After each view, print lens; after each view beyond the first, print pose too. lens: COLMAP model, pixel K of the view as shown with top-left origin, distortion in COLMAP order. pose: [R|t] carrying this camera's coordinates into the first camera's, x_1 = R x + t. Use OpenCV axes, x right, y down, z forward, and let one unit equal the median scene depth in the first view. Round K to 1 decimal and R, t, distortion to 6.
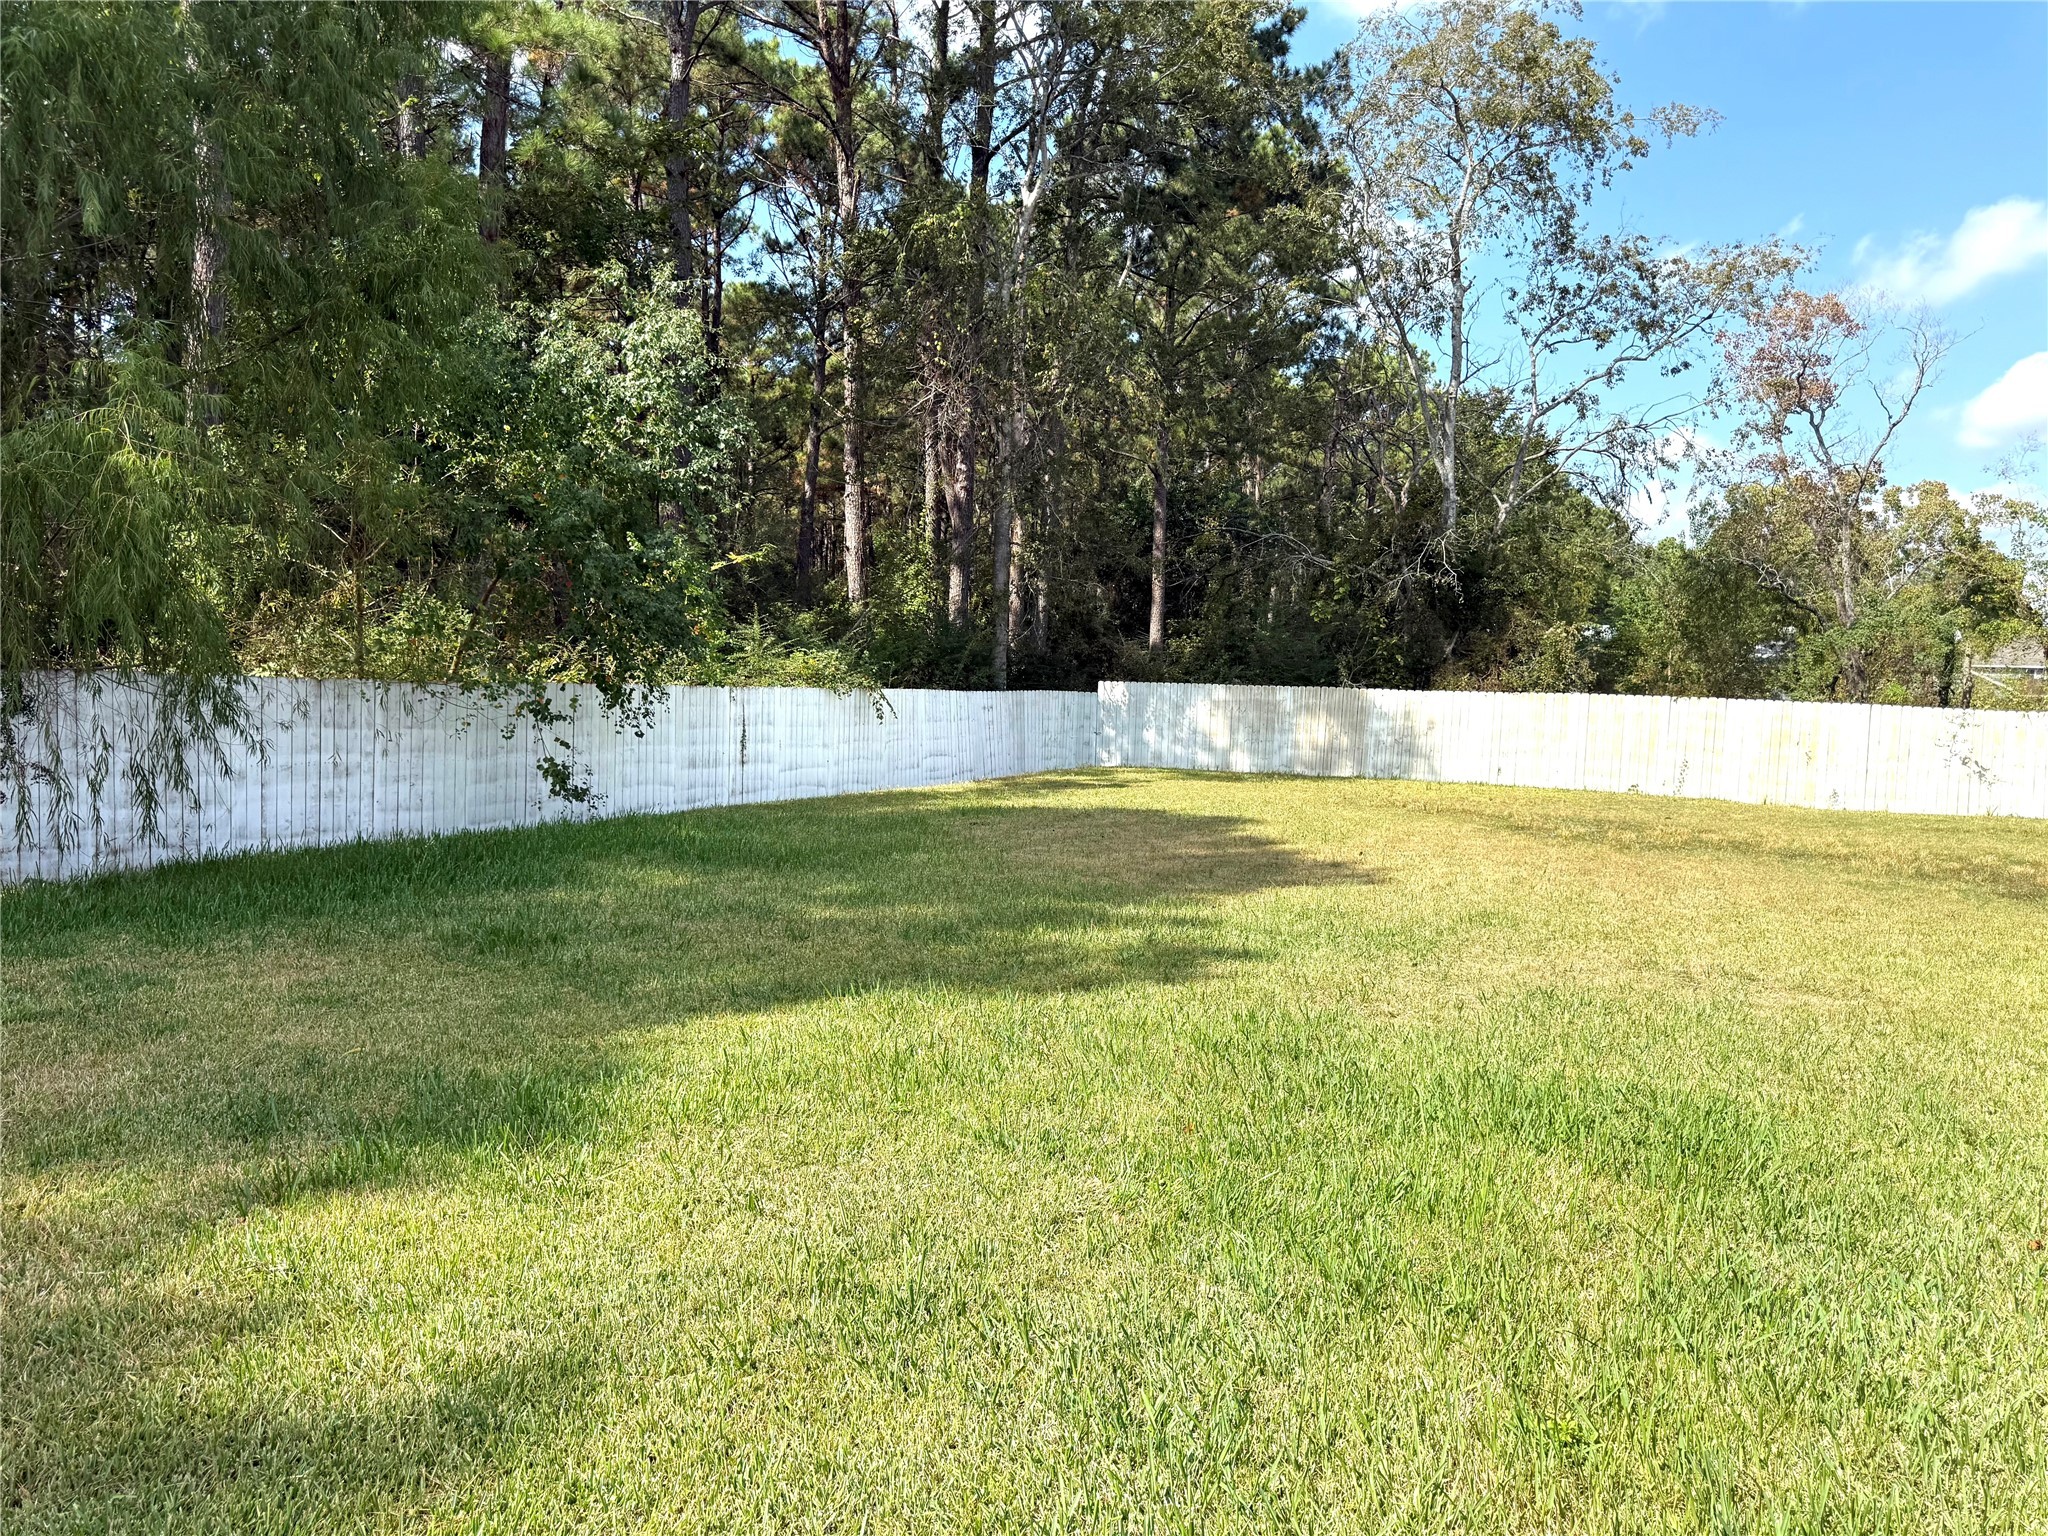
lens RADIAL K [[1456.5, 0, 1024.0], [0, 1456.5, 768.0], [0, 0, 1]] dist [0.159986, -0.257093]
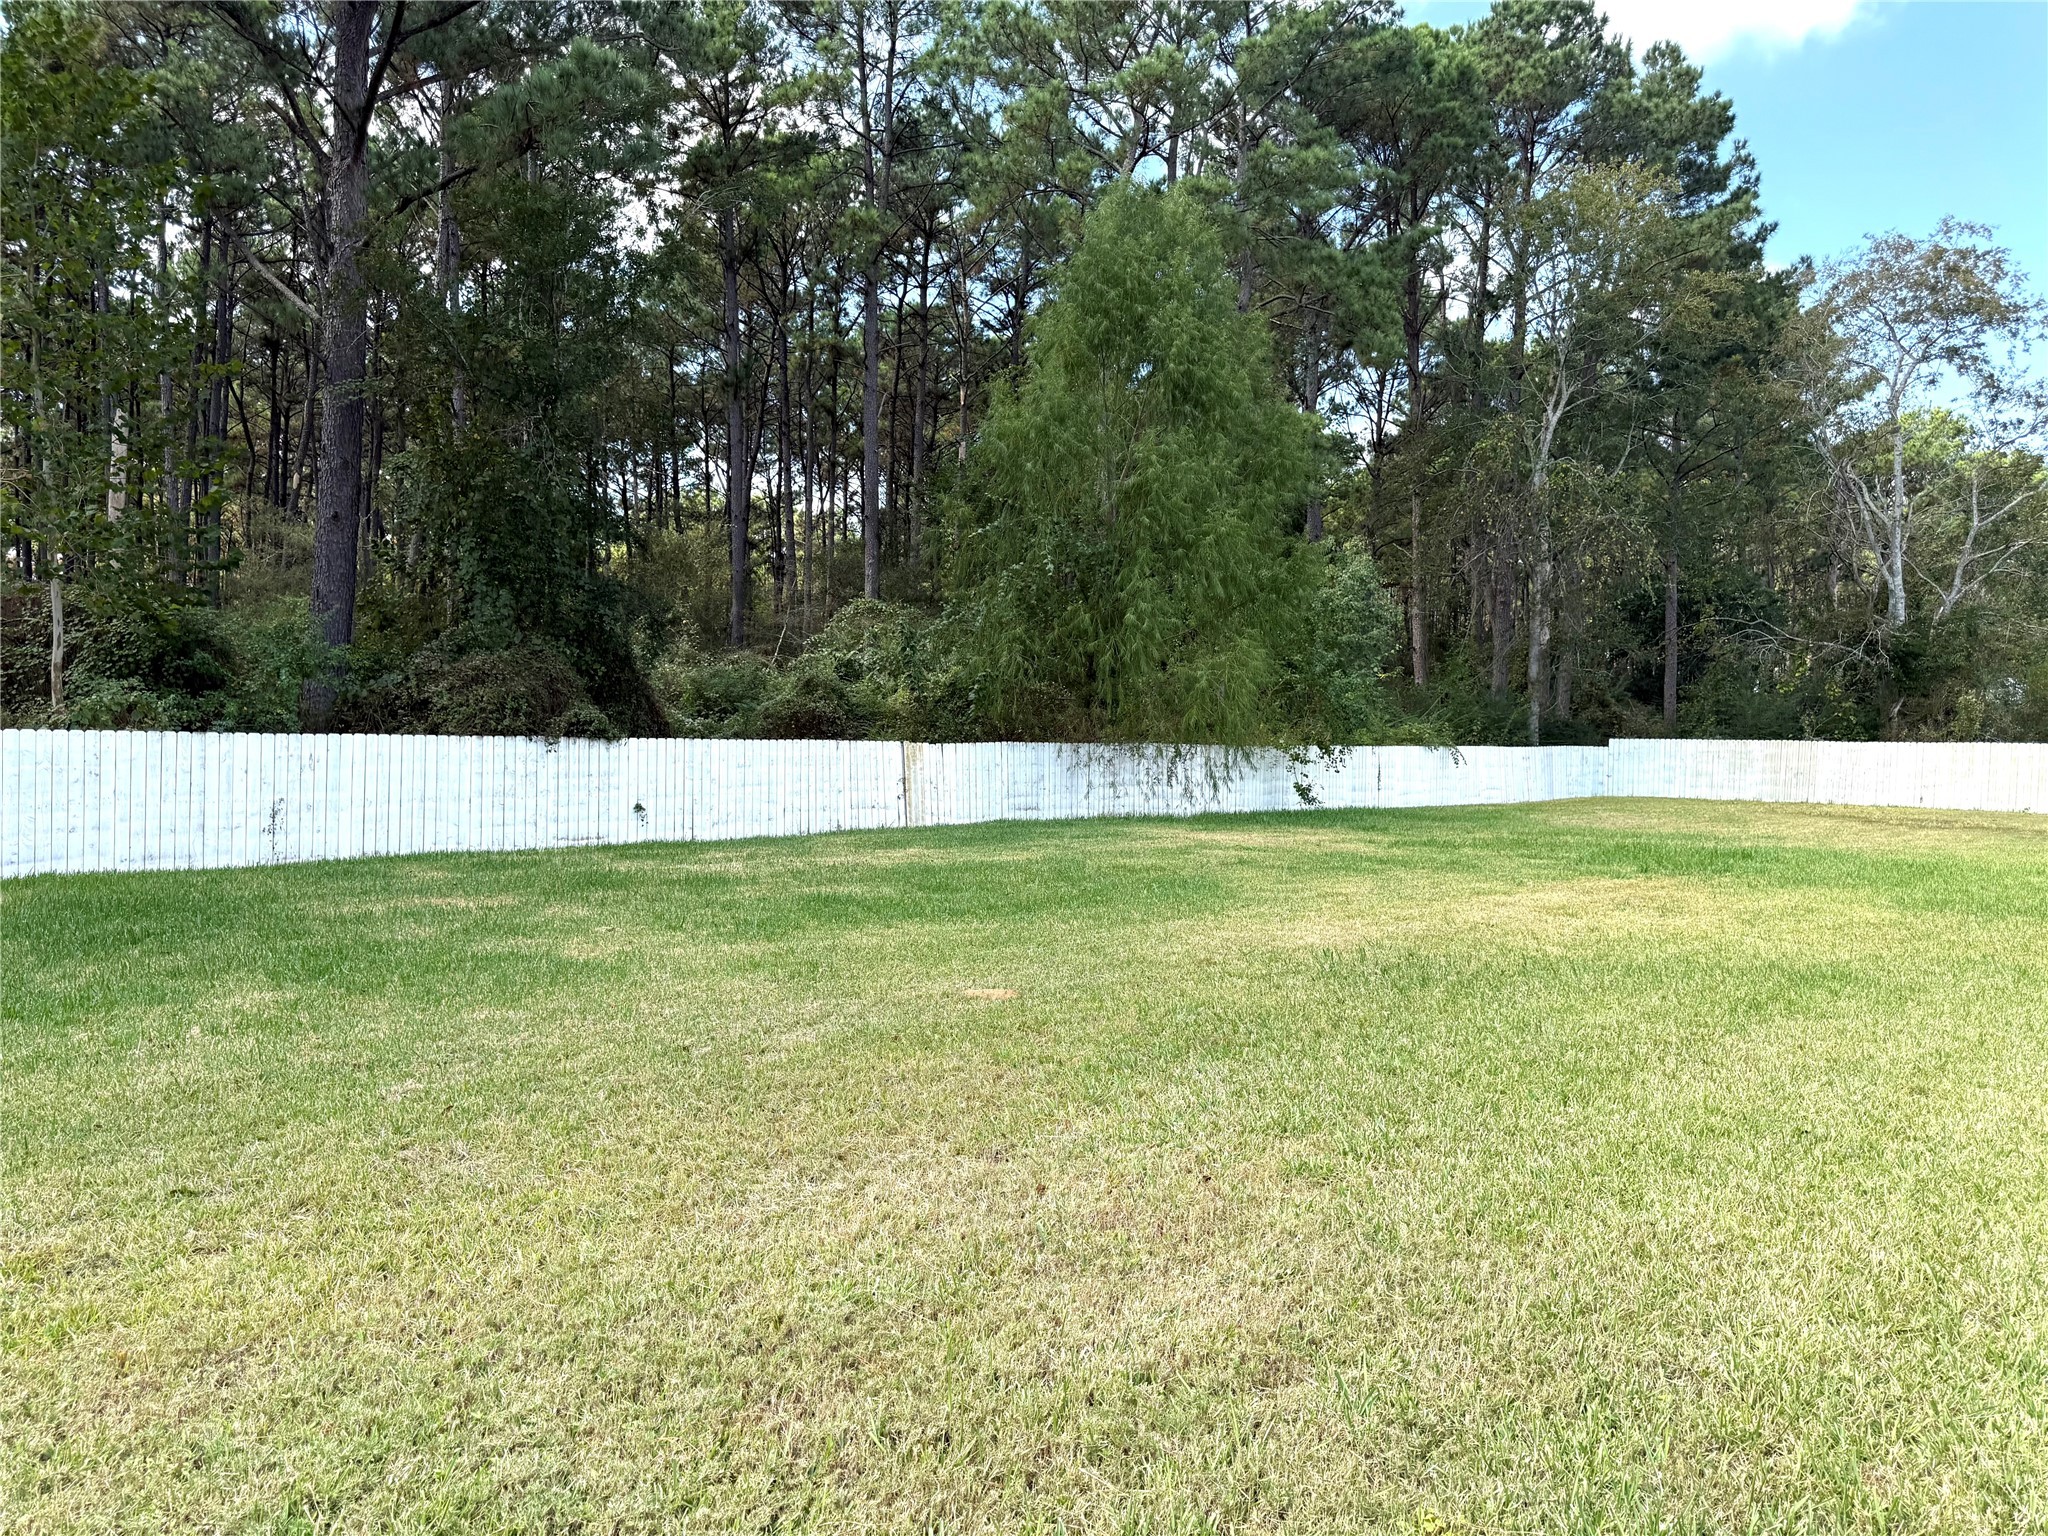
lens RADIAL K [[1456.5, 0, 1024.0], [0, 1456.5, 768.0], [0, 0, 1]] dist [0.159986, -0.257093]
pose [[0.943401, -0.011808, -0.331443, -0.008709], [-0.002759, 0.999052, -0.043444, 0.037867], [0.331642, 0.041900, 0.942475, -0.618775]]
